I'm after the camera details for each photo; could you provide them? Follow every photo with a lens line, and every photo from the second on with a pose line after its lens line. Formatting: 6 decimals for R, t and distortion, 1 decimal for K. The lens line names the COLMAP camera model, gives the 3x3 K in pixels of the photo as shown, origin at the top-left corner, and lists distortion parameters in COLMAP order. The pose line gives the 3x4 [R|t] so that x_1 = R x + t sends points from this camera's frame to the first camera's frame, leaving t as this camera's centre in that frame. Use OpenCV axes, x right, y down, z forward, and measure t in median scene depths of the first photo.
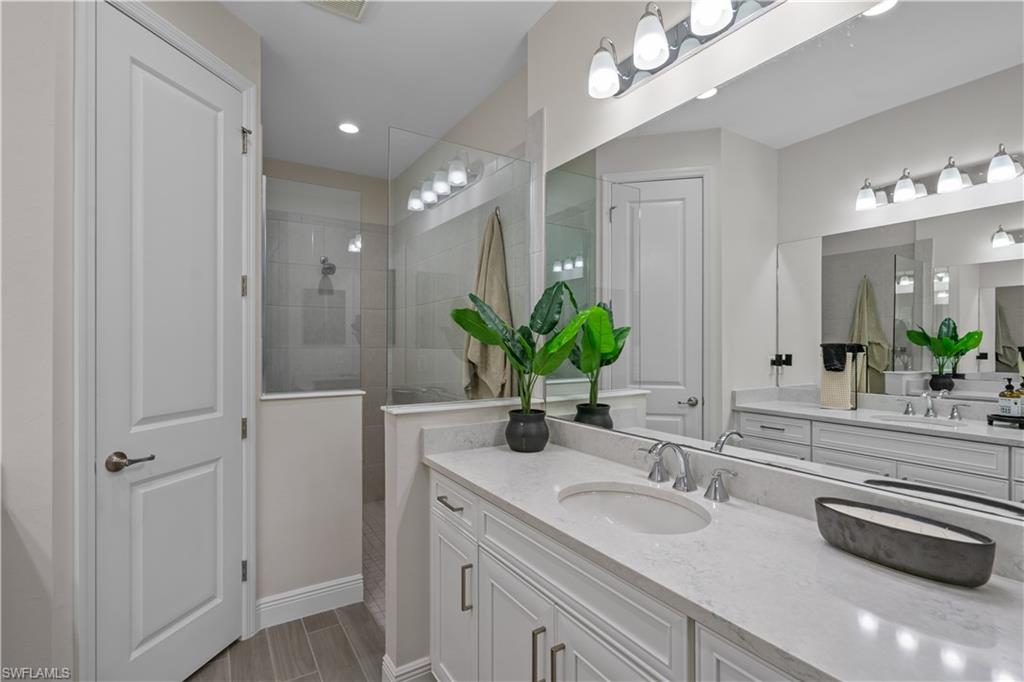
lens RADIAL K [[474.7, 0, 516.6], [0, 474.7, 342.7], [0, 0, 1]] dist [-0.002446, 0.002839]
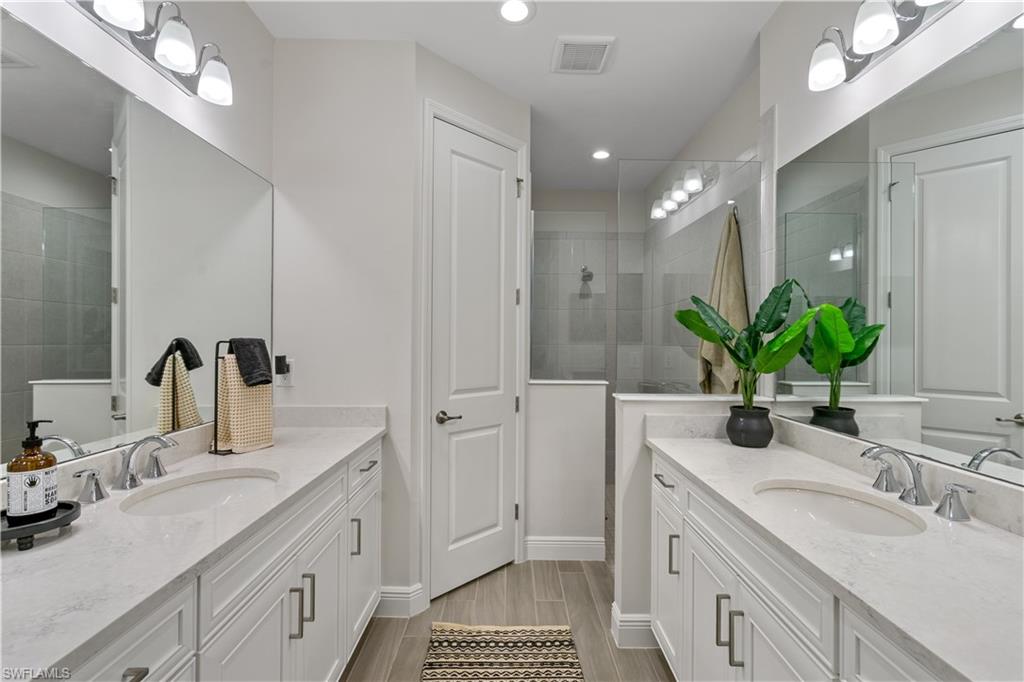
lens RADIAL K [[474.7, 0, 521.2], [0, 474.7, 336.3], [0, 0, 1]] dist [-0.002446, 0.002839]
pose [[0.850938, 0.002324, -0.525261, 0.142698], [-0.006282, 0.999964, -0.005754, -0.001304], [0.525229, 0.008196, 0.850922, -0.135079]]
